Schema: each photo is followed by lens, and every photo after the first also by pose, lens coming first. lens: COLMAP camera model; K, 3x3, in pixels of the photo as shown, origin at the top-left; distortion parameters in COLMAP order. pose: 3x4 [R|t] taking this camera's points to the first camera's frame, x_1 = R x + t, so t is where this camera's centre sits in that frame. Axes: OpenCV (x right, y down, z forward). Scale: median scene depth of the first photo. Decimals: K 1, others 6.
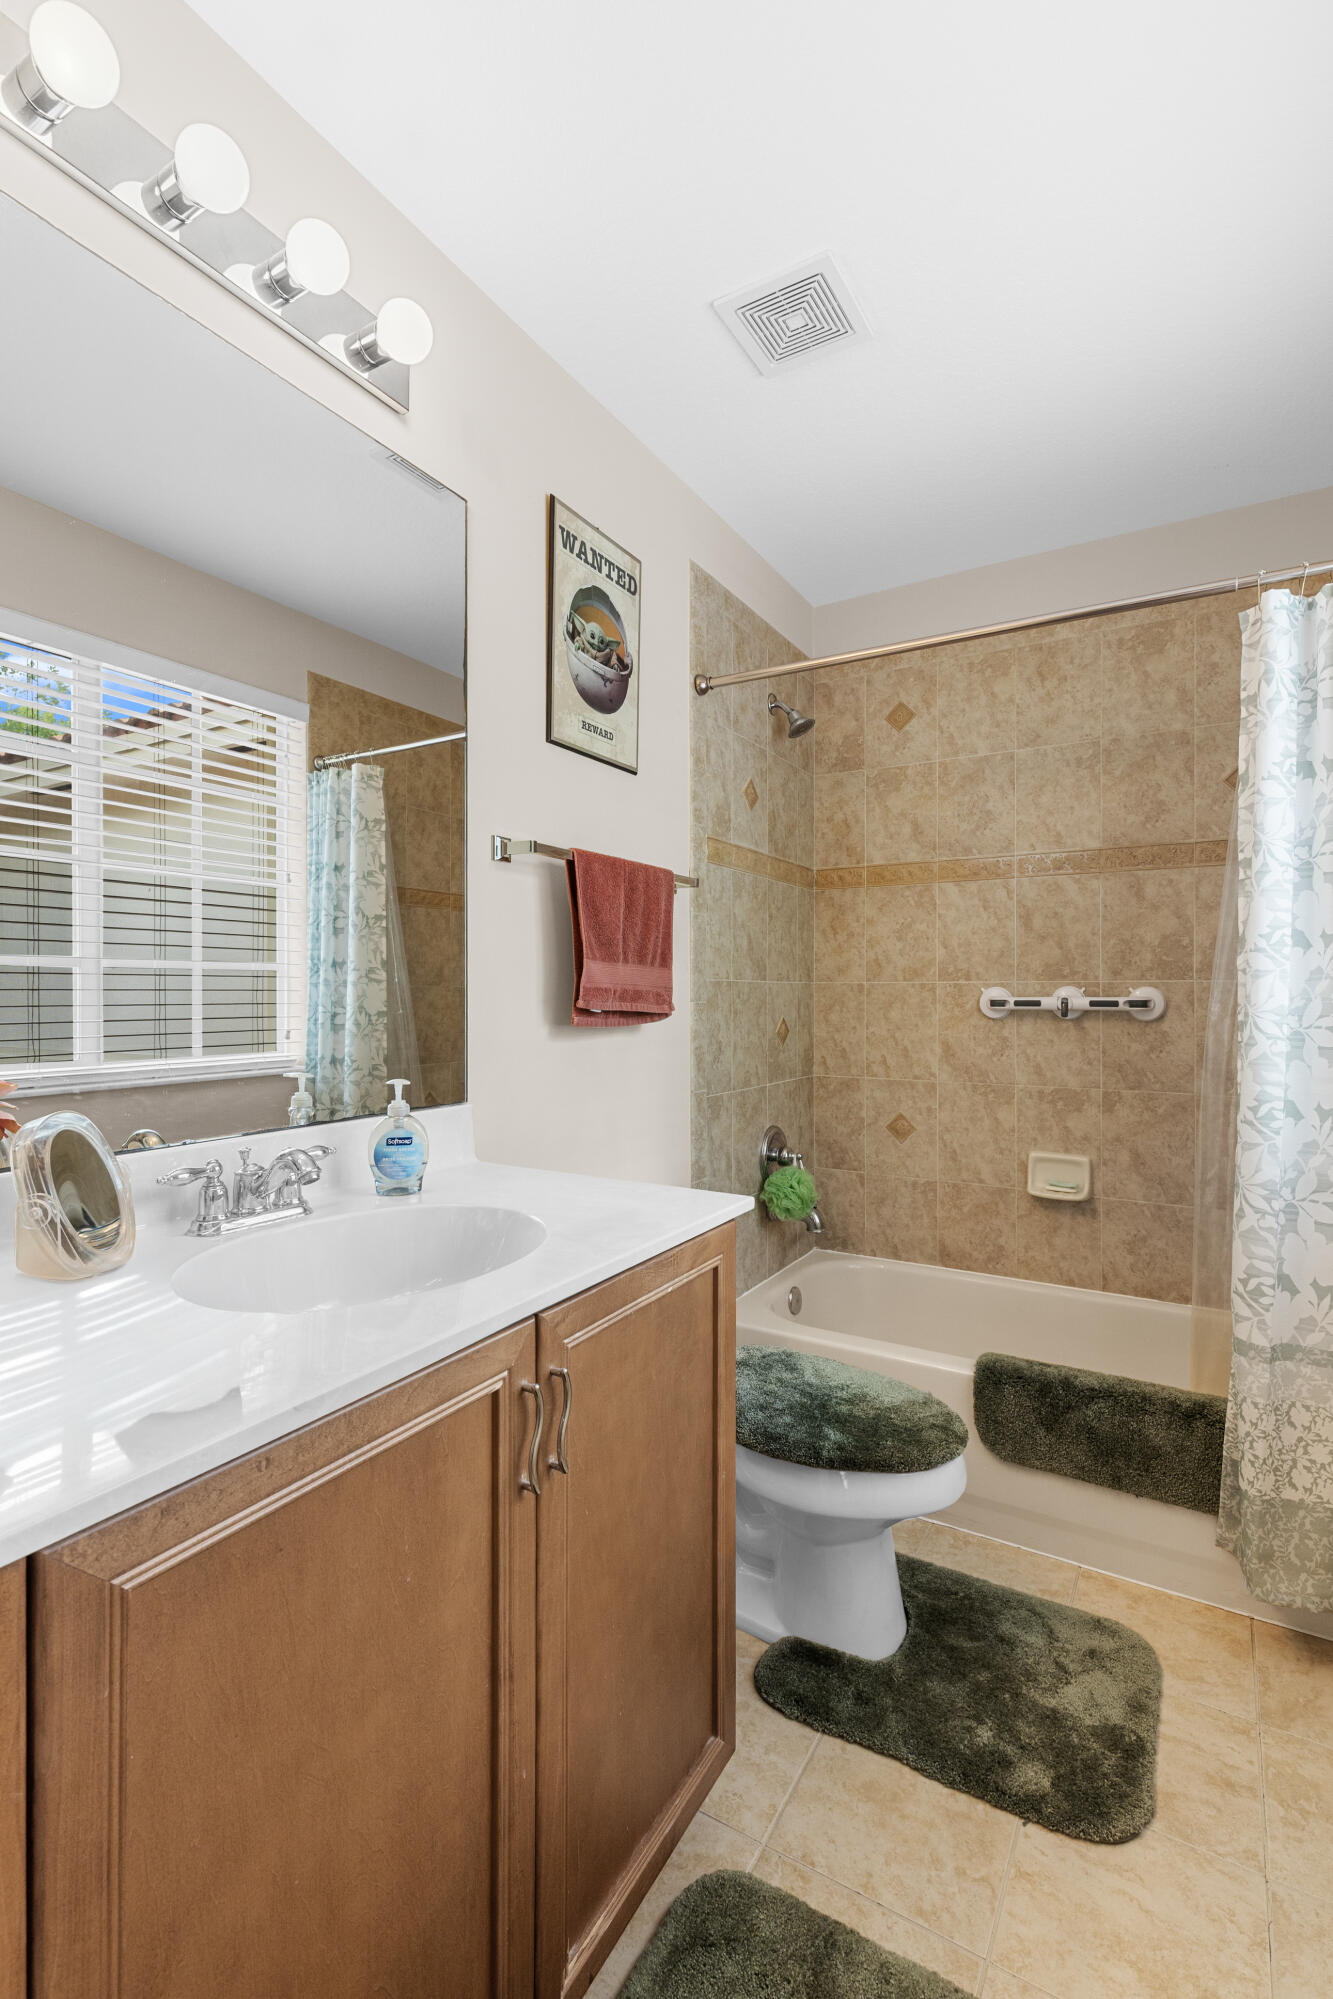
lens RADIAL K [[906.9, 0, 671.0], [0, 906.9, 981.2], [0, 0, 1]] dist [0.005603, -0.001780]
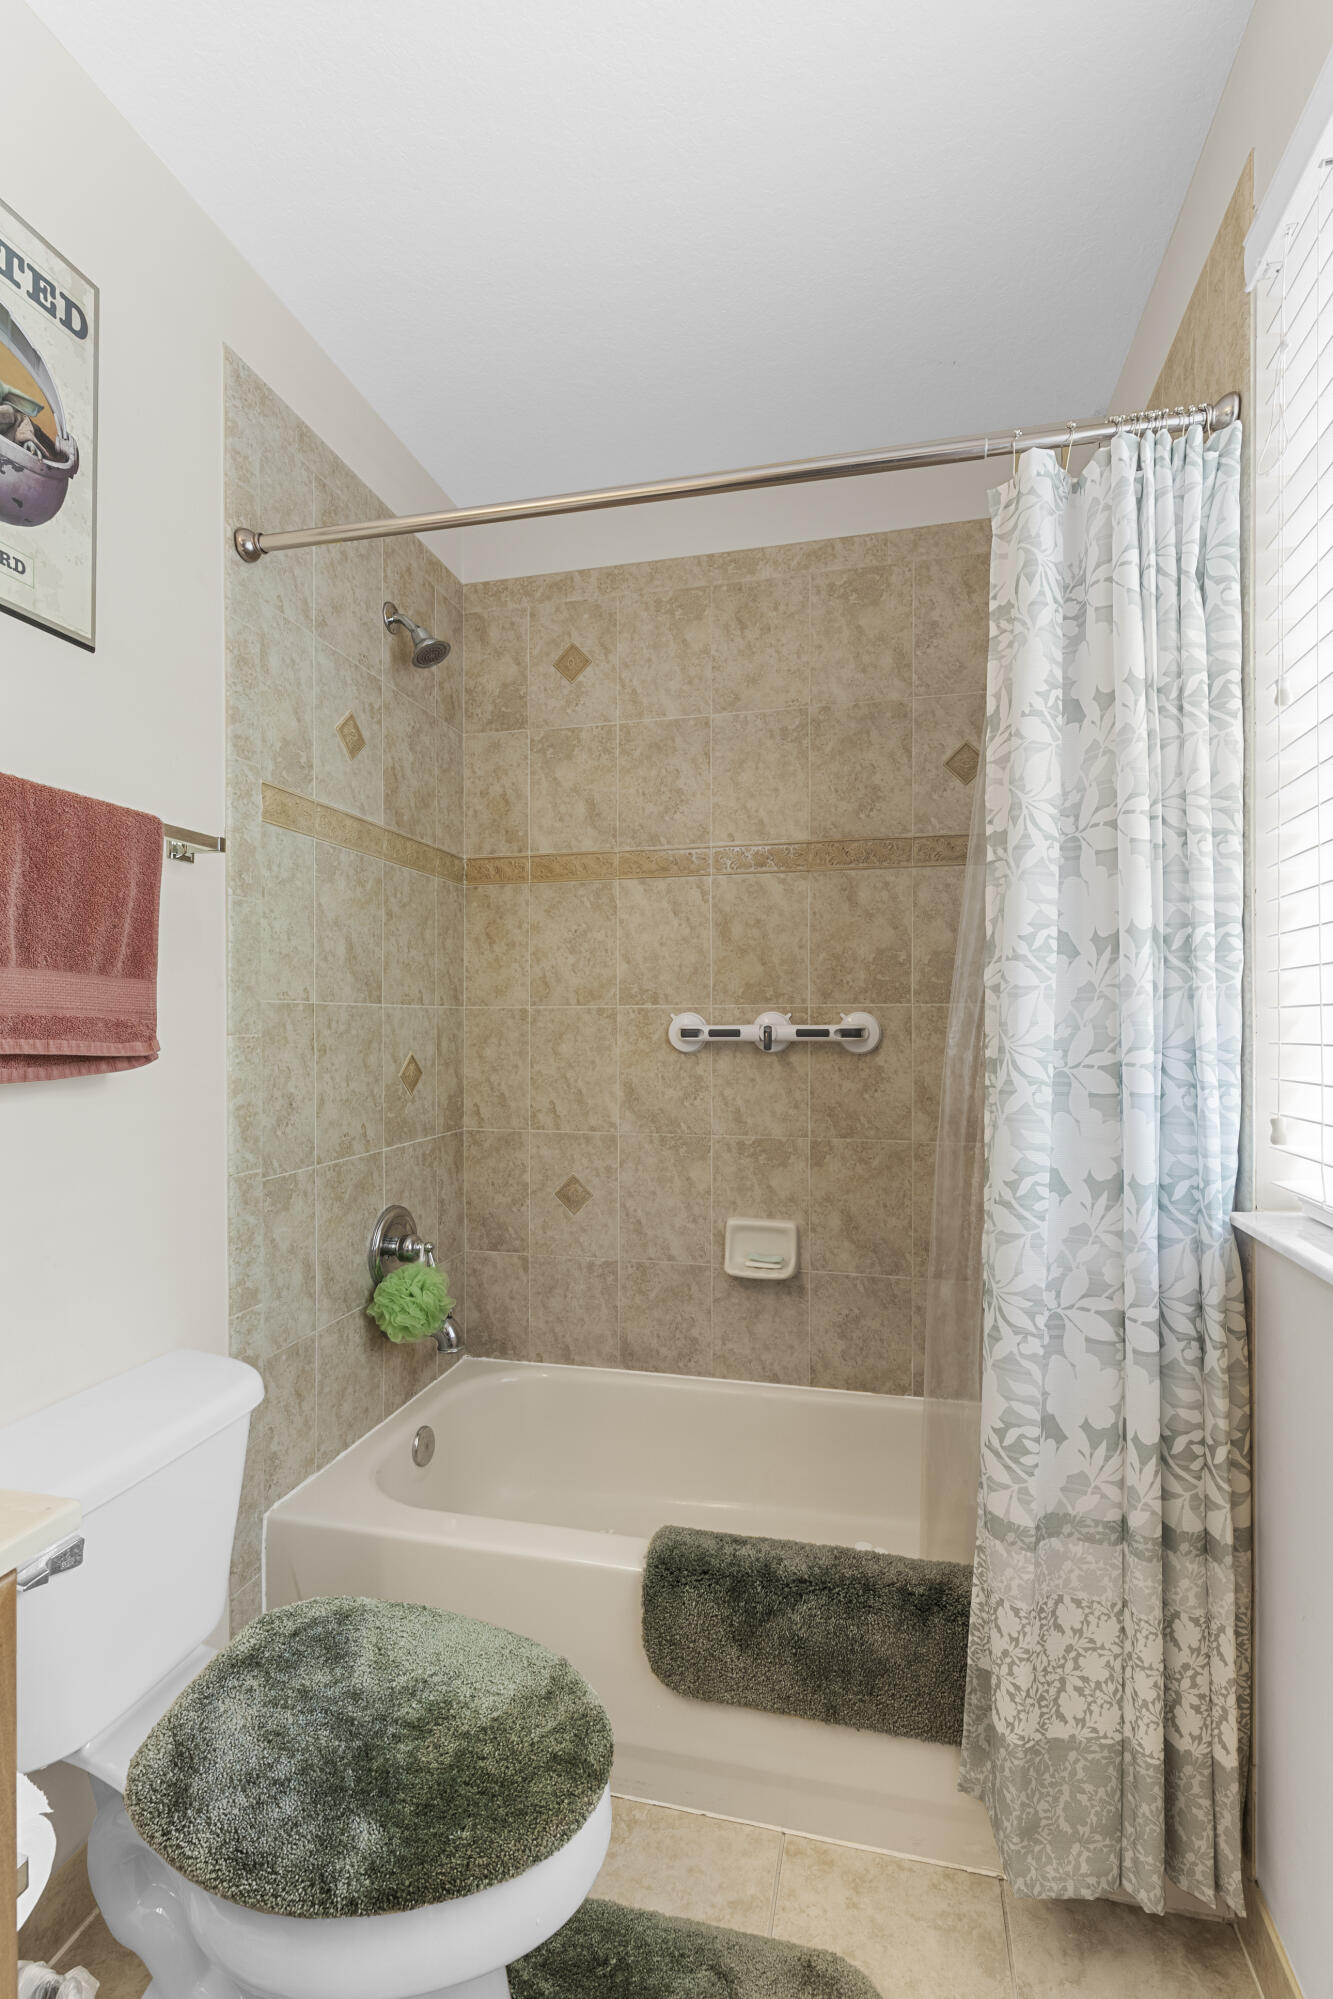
lens RADIAL K [[906.9, 0, 667.7], [0, 906.9, 1007.9], [0, 0, 1]] dist [0.005603, -0.001780]
pose [[0.957356, 0.000805, 0.288909, 0.134081], [-0.000472, 0.999999, -0.001222, 0.003977], [-0.288909, 0.001034, 0.957356, 0.295073]]
